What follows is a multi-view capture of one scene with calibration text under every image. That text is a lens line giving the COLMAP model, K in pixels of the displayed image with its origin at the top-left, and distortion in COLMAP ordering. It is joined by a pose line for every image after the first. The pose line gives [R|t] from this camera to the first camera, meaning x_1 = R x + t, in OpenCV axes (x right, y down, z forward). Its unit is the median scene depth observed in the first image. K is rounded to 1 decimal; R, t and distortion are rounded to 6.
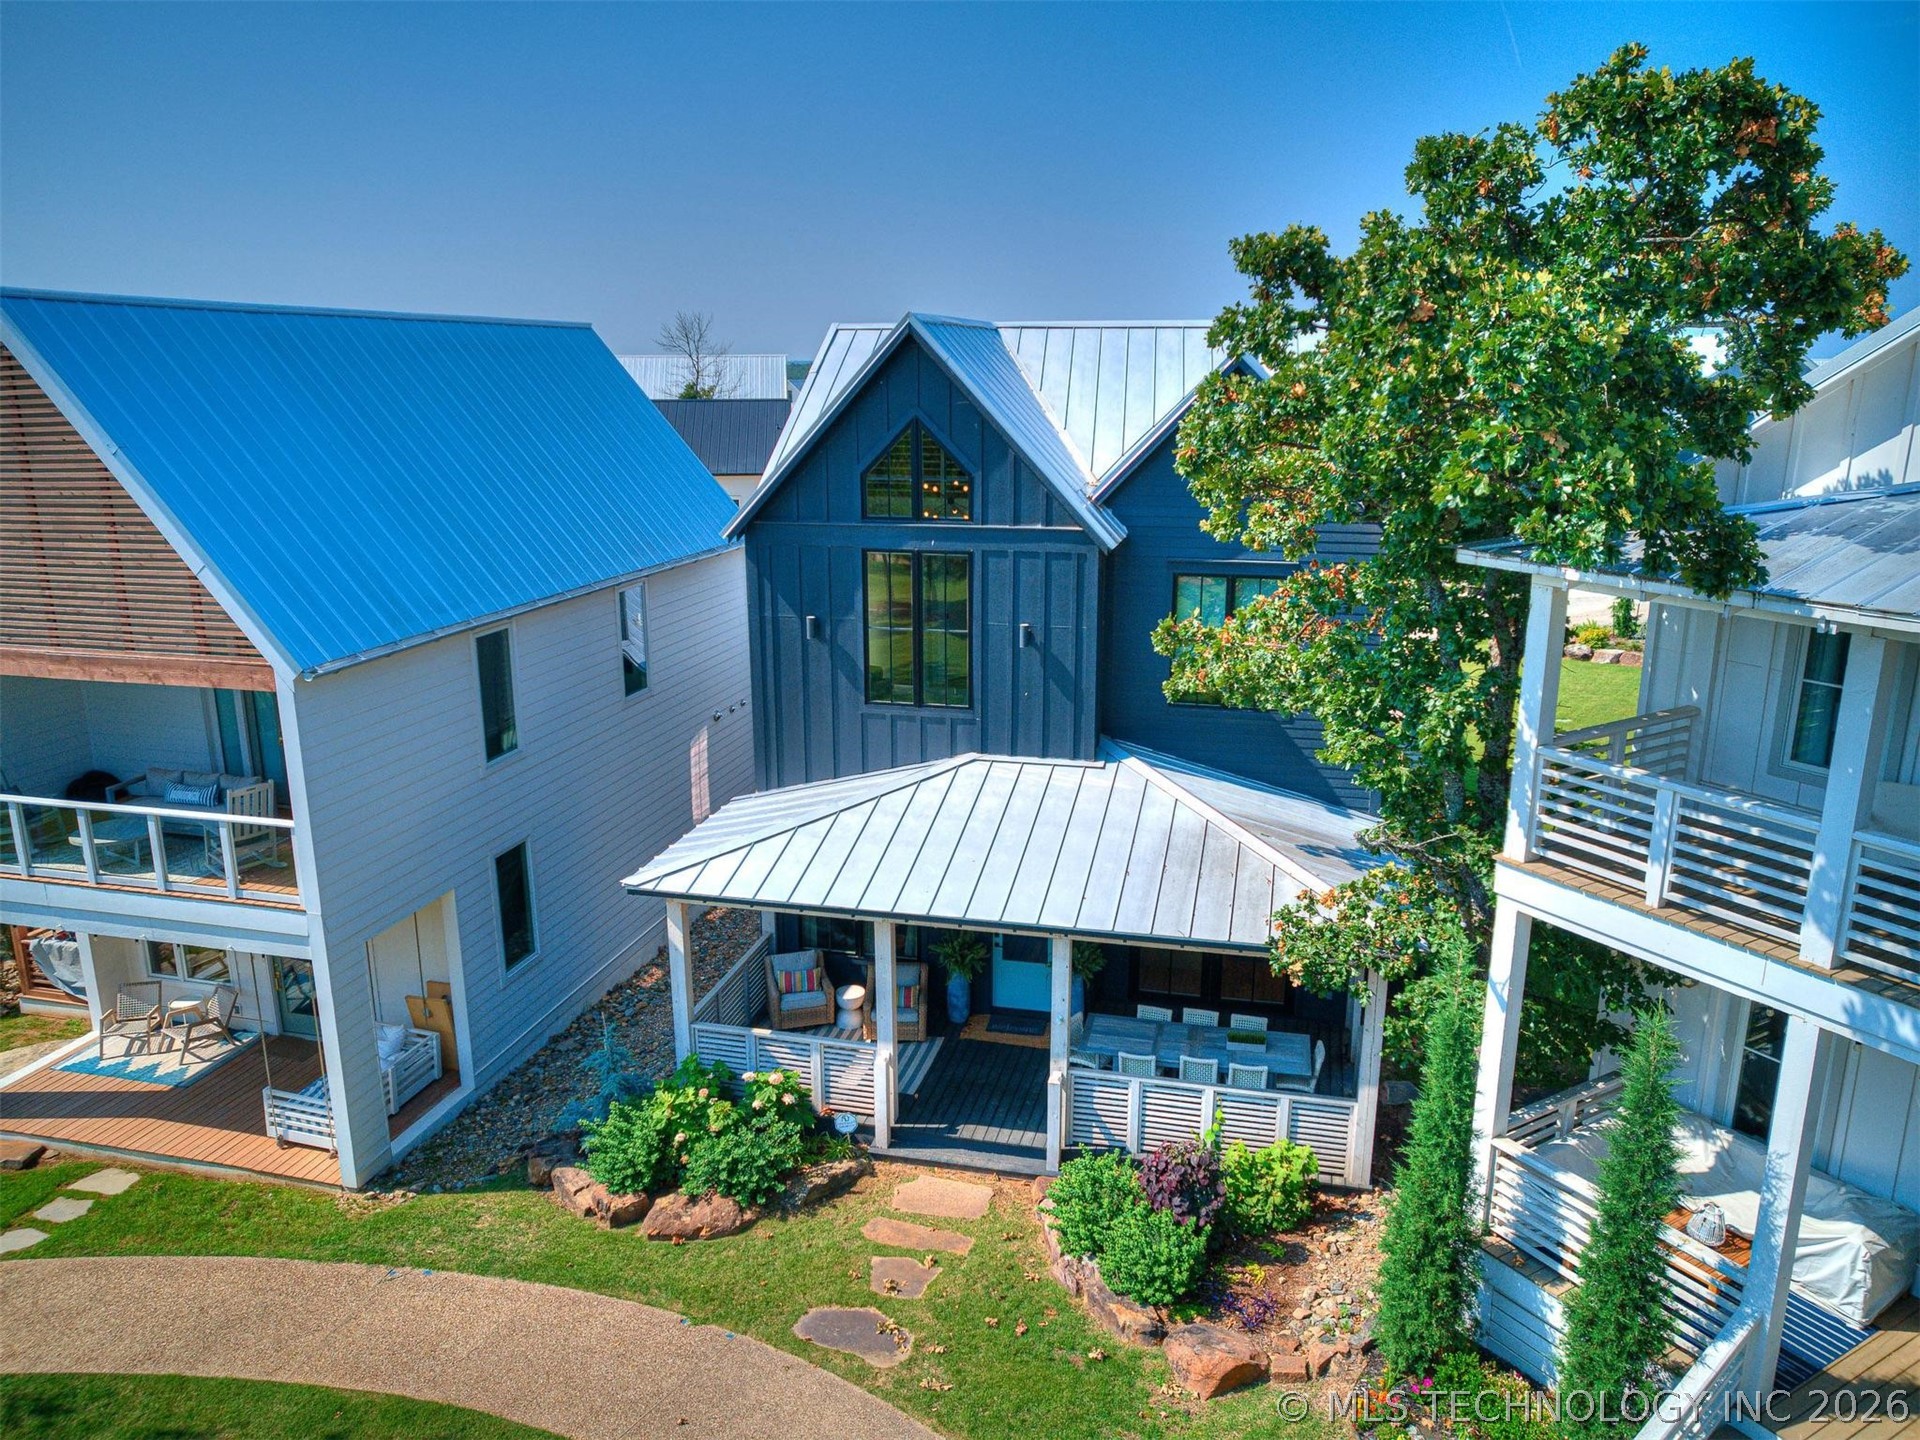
lens RADIAL K [[1377.4, 0, 964.0], [0, 1377.4, 714.9], [0, 0, 1]] dist [-0.061155, 0.041305]
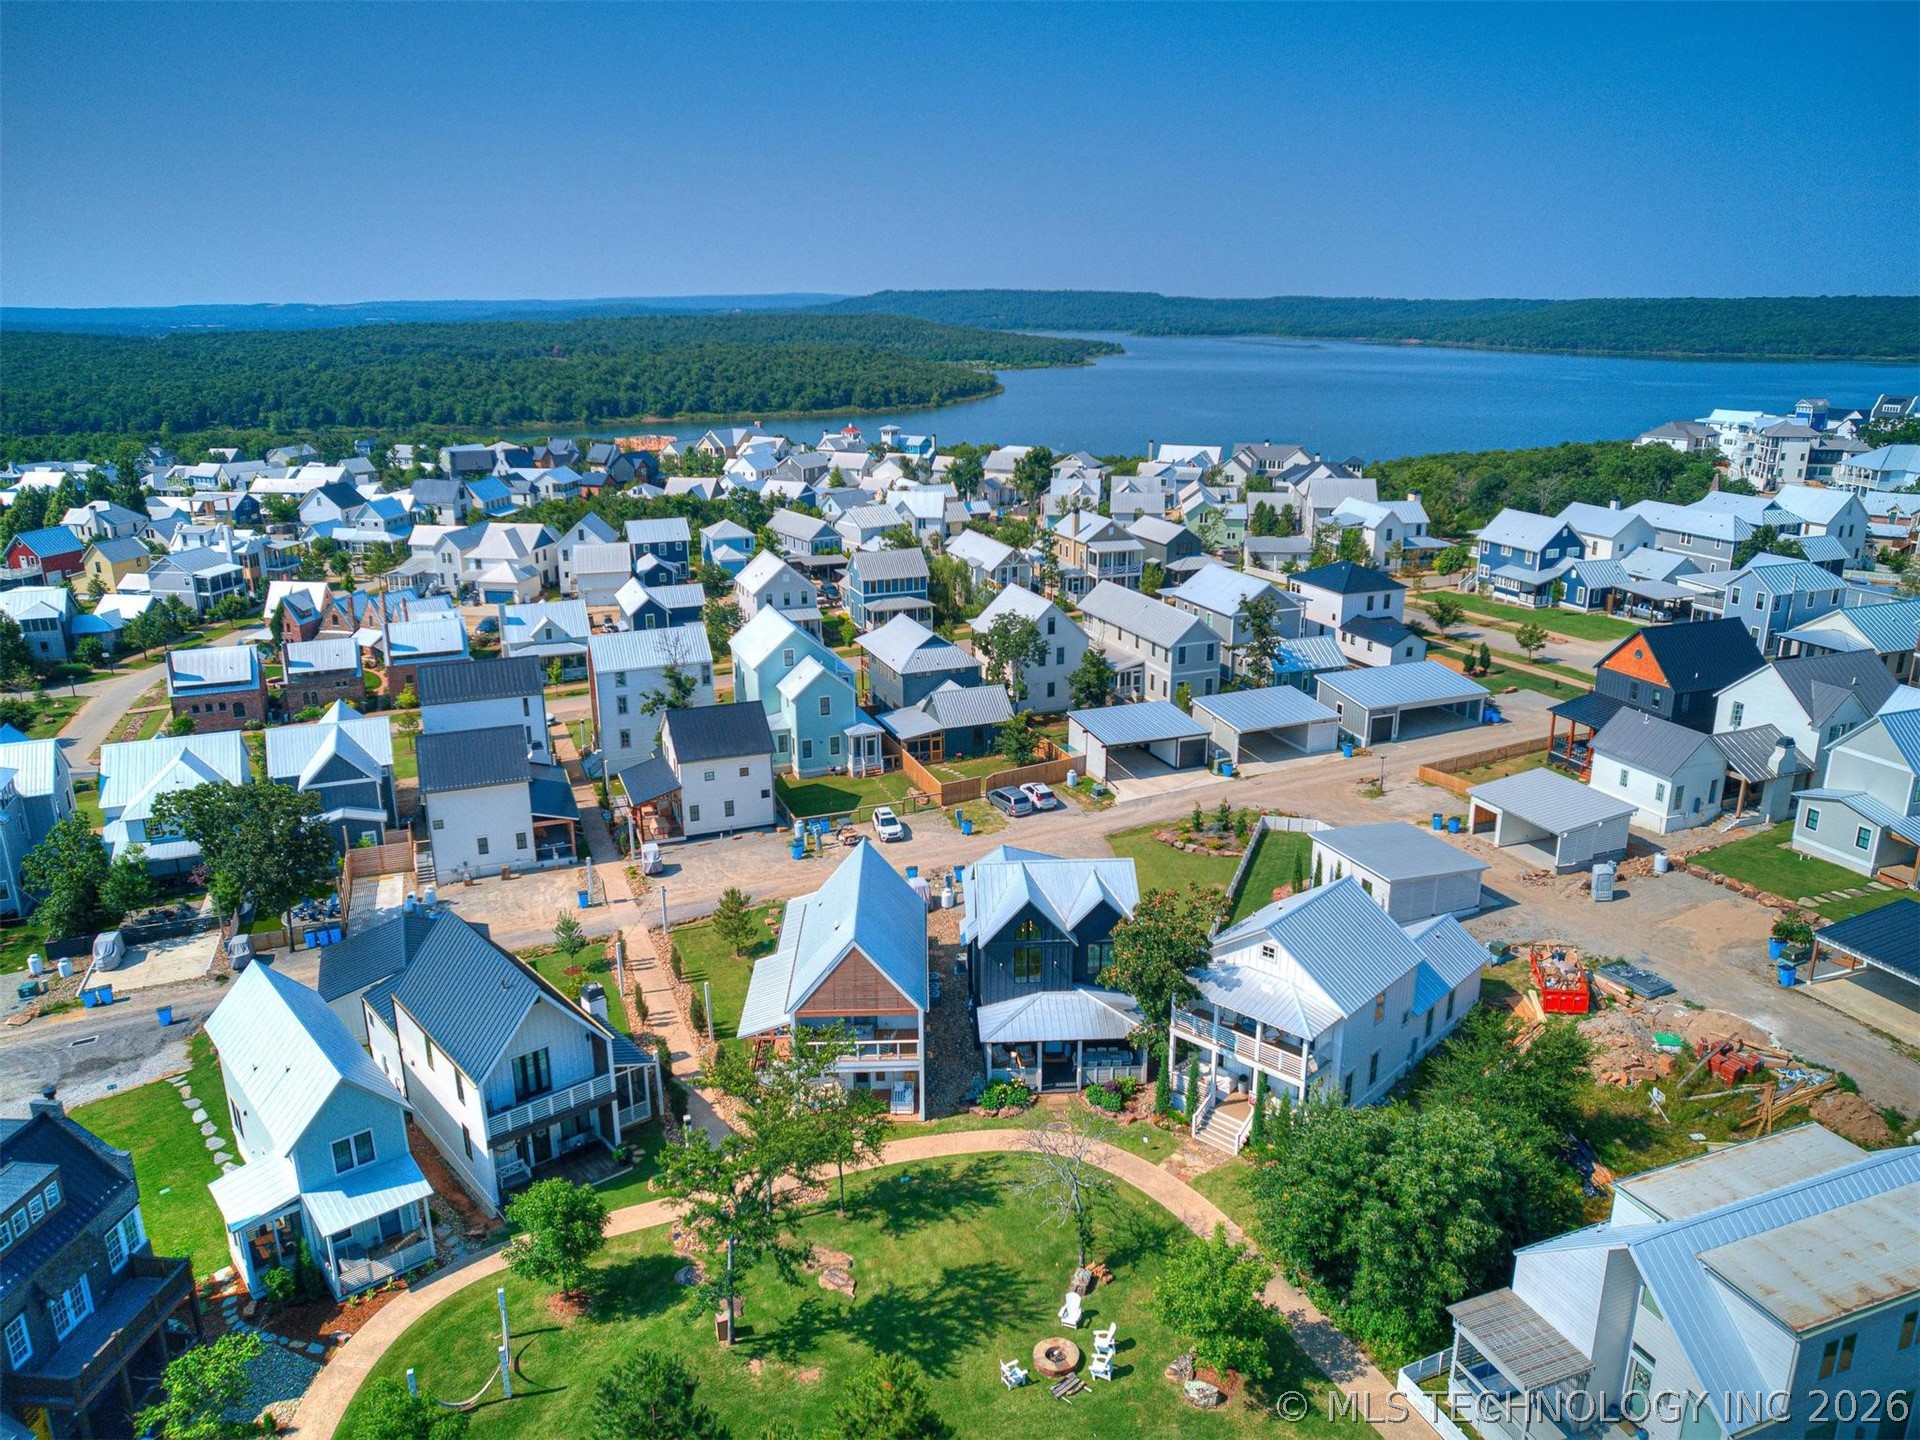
lens RADIAL K [[1377.4, 0, 964.0], [0, 1377.4, 714.9], [0, 0, 1]] dist [-0.061155, 0.041305]
pose [[0.961441, -0.084562, 0.261689, -1.438628], [0.072520, 0.995830, 0.055352, -1.229073], [-0.265278, -0.034240, 0.963564, -3.350498]]
